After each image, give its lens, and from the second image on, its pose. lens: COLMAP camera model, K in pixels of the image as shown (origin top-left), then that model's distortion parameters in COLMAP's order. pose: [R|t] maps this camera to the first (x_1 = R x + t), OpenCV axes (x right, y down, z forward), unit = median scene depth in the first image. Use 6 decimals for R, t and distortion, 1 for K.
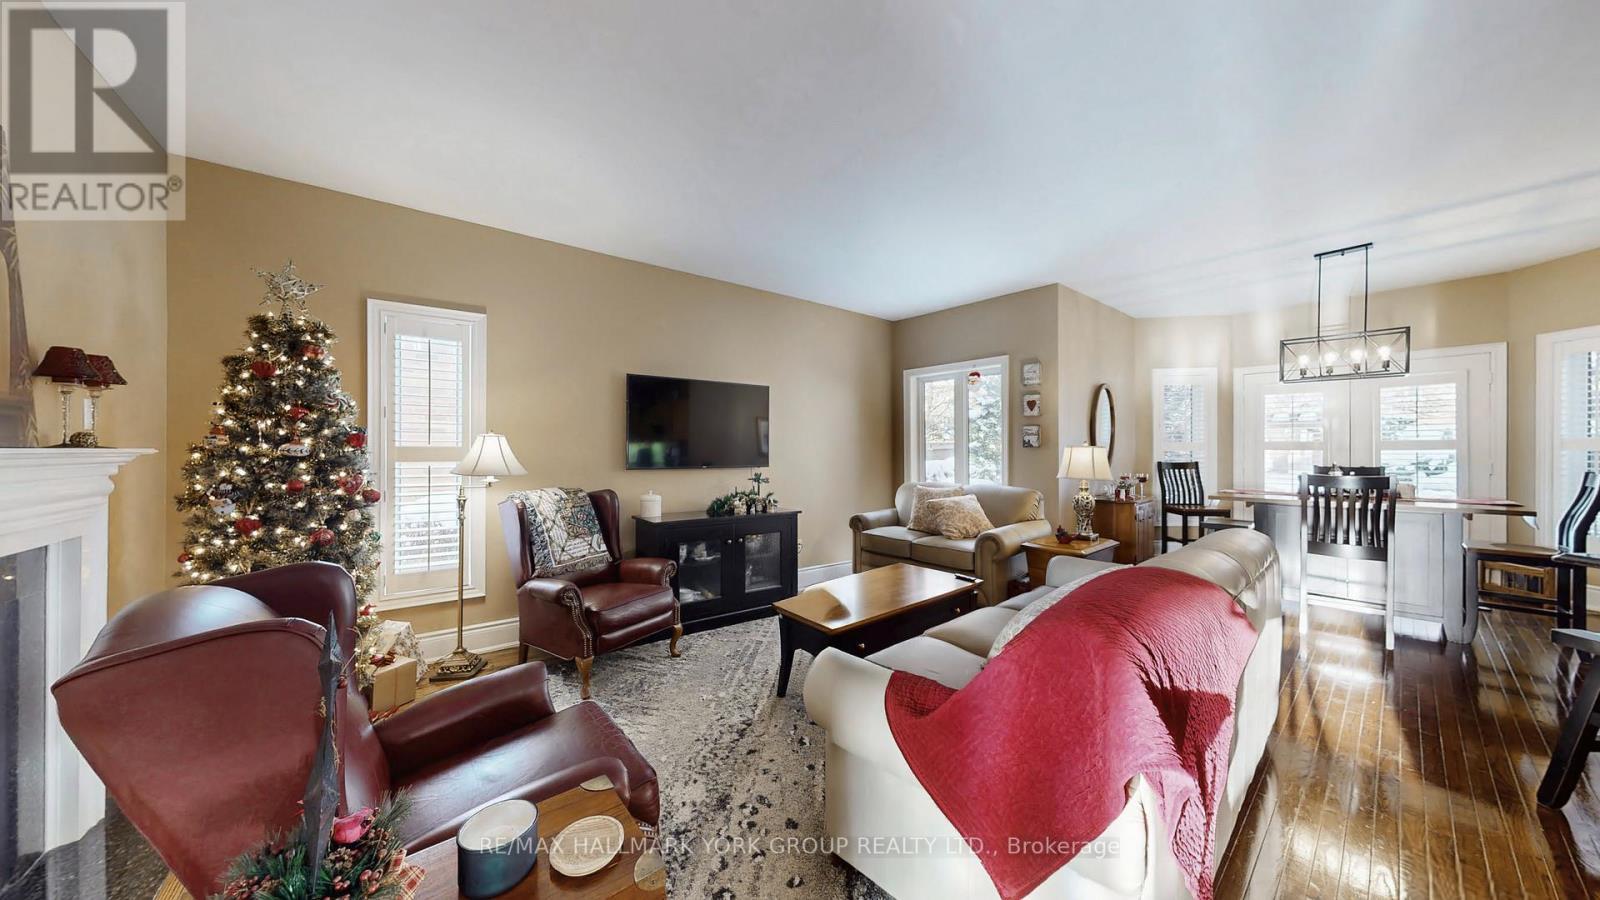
lens RADIAL K [[517.3, 0, 802.5], [0, 517.3, 455.9], [0, 0, 1]] dist [-0.024105, -0.000352]
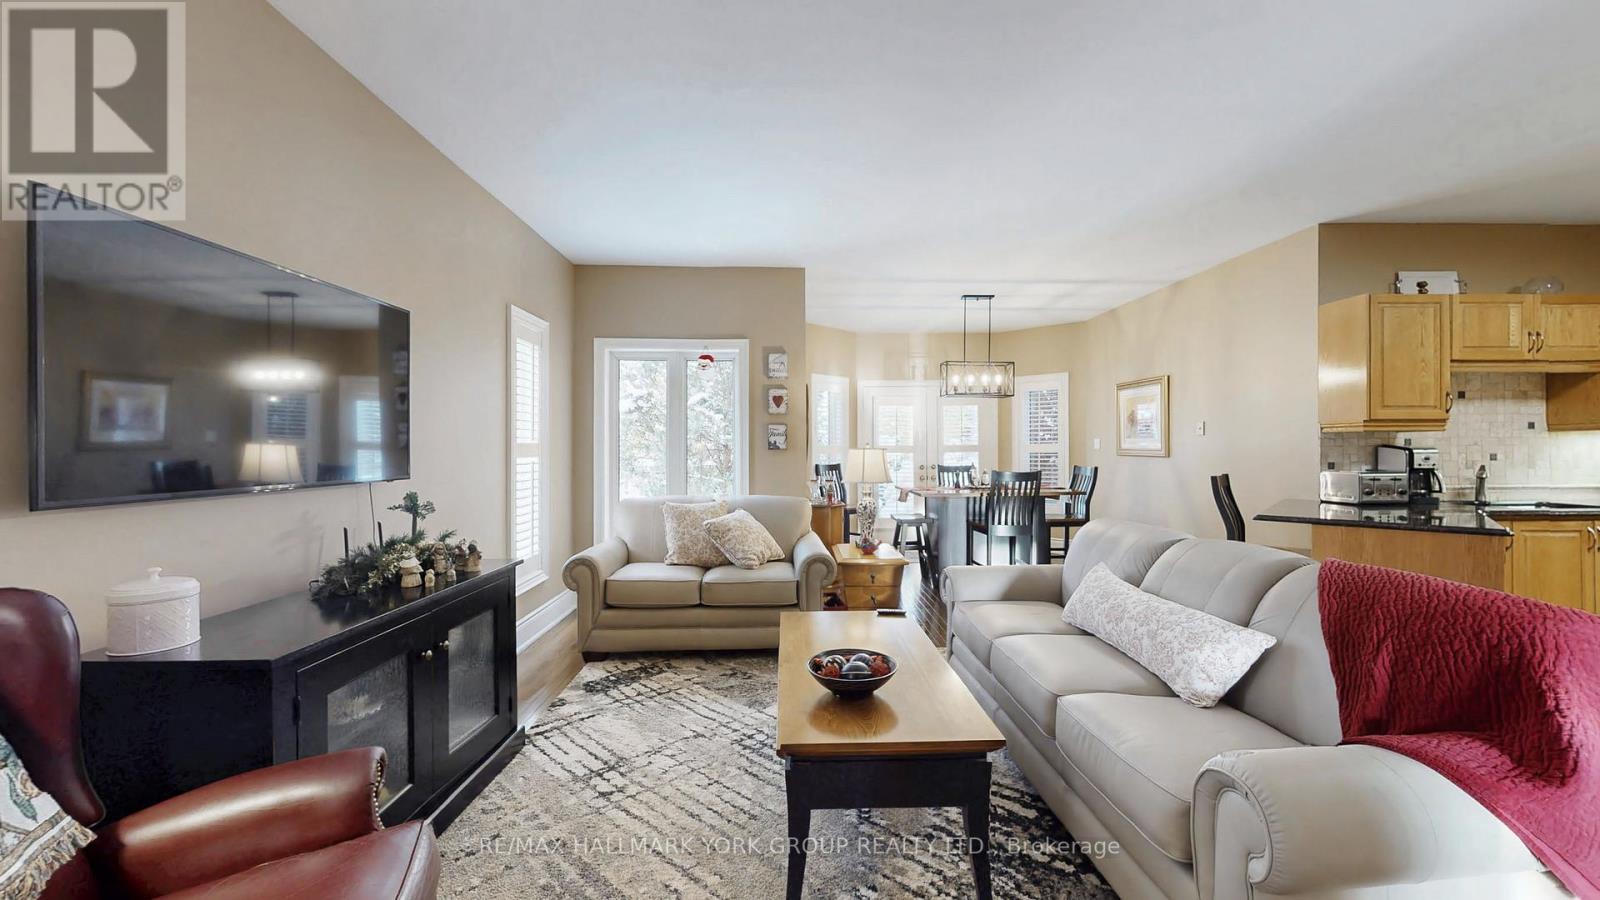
lens RADIAL K [[603.7, 0, 802.9], [0, 603.7, 459.2], [0, 0, 1]] dist [0.003874, 0.000008]
pose [[0.587004, -0.010337, 0.809518, -0.383323], [0.006079, 0.999947, 0.008361, -0.001949], [-0.809561, 0.000014, 0.587035, 0.465112]]
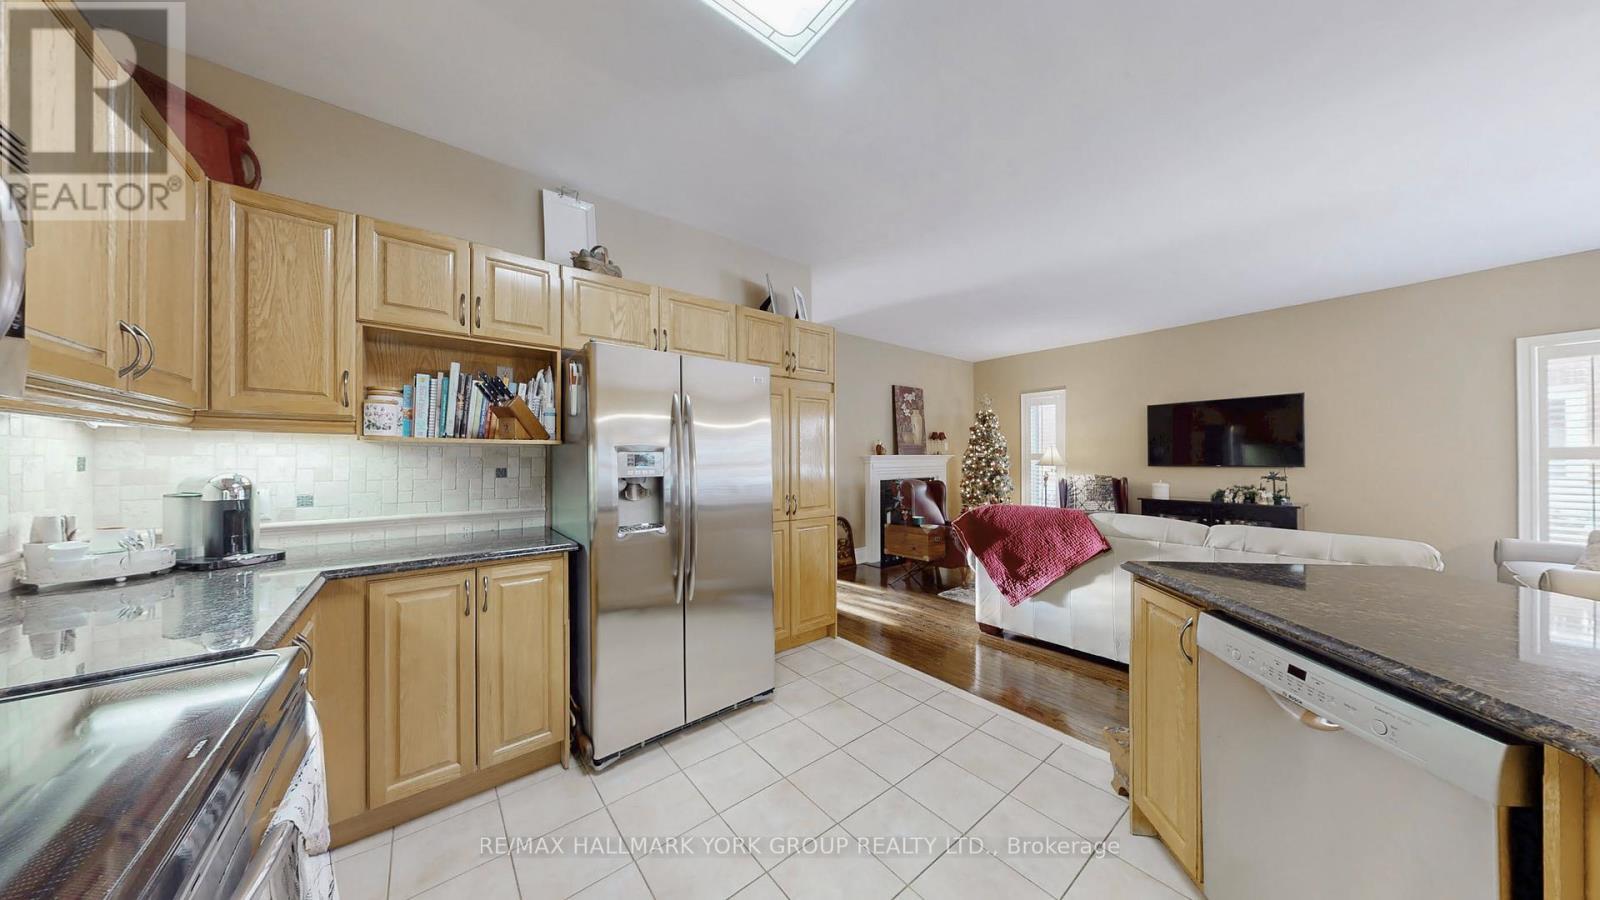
lens RADIAL K [[464.7, 0, 790.0], [0, 464.7, 451.3], [0, 0, 1]] dist [0.001660, -0.000119]
pose [[-0.000974, -0.005684, -0.999983, 1.162300], [-0.000616, 0.999984, -0.005683, -0.011820], [0.999999, 0.000610, -0.000978, -0.118554]]
